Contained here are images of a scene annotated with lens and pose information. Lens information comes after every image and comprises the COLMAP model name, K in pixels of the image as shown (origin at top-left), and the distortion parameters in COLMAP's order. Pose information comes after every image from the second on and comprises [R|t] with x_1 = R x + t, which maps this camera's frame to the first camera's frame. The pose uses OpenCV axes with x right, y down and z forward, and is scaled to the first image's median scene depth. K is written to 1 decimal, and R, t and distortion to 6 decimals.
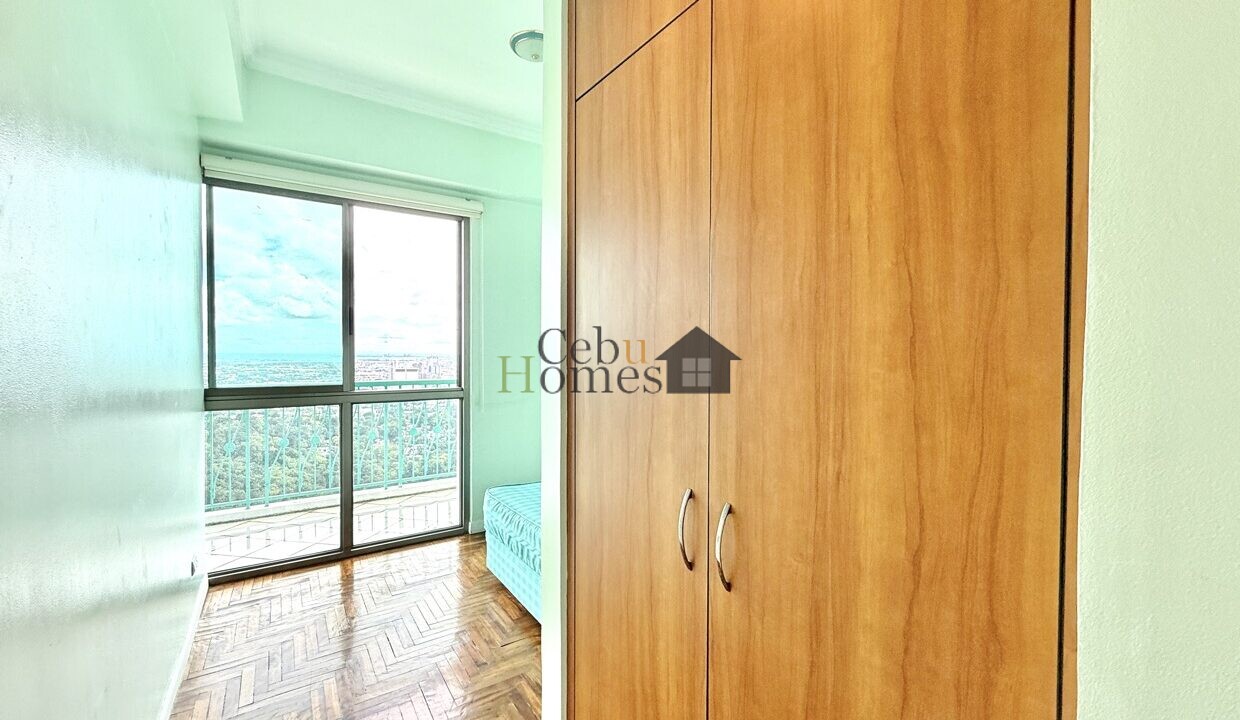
lens RADIAL K [[494.8, 0, 622.7], [0, 494.8, 360.2], [0, 0, 1]] dist [-0.000581, -0.000126]
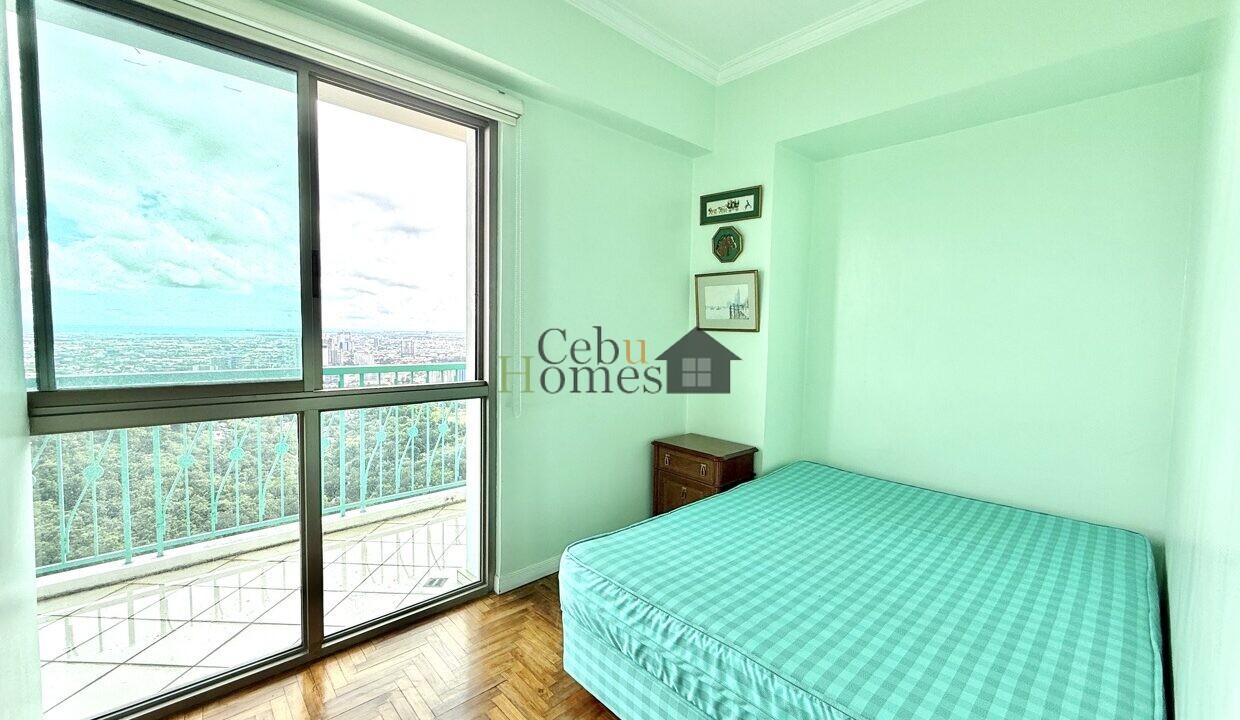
lens RADIAL K [[494.8, 0, 621.1], [0, 494.8, 359.0], [0, 0, 1]] dist [-0.000581, -0.000126]
pose [[0.989698, 0.005159, 0.143078, -0.249262], [-0.010996, 0.999138, 0.040040, -0.002938], [-0.142748, -0.041201, 0.988901, 0.325991]]
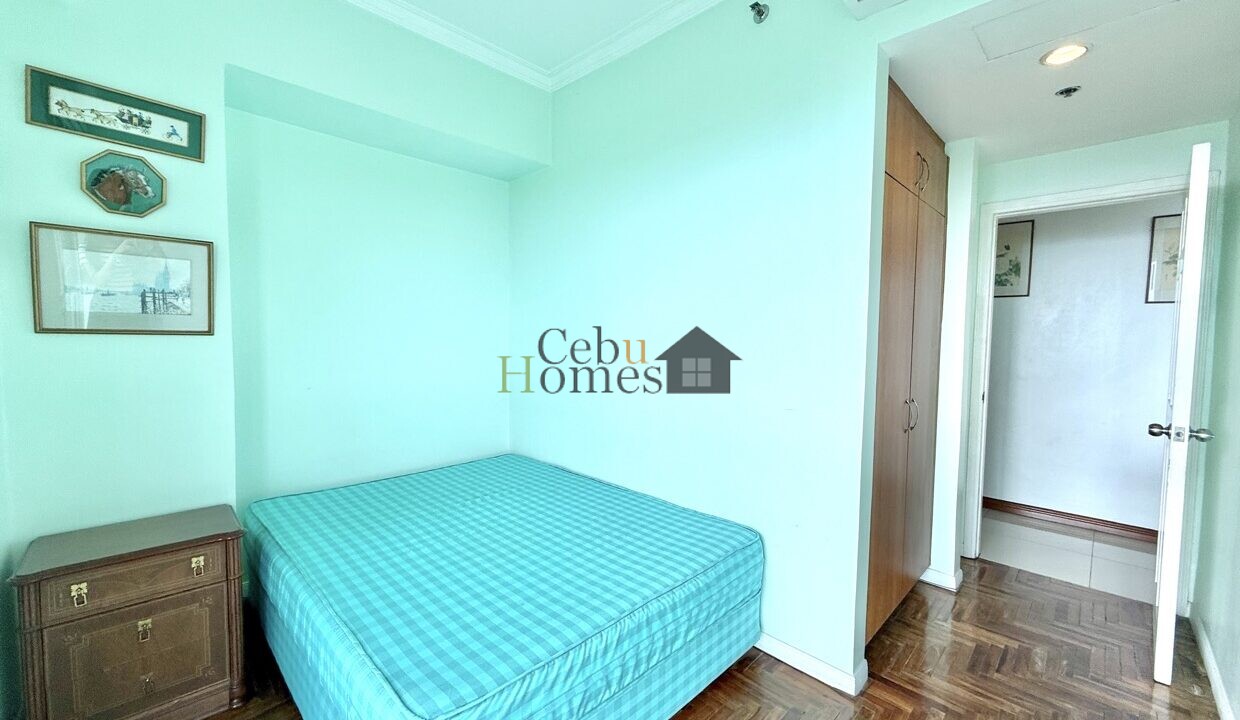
lens RADIAL K [[494.8, 0, 616.0], [0, 494.8, 357.7], [0, 0, 1]] dist [-0.000581, -0.000126]
pose [[-0.176520, -0.053724, 0.982830, -0.539346], [0.006308, 0.998427, 0.055710, -0.020479], [-0.984277, 0.016033, -0.175903, 0.777267]]
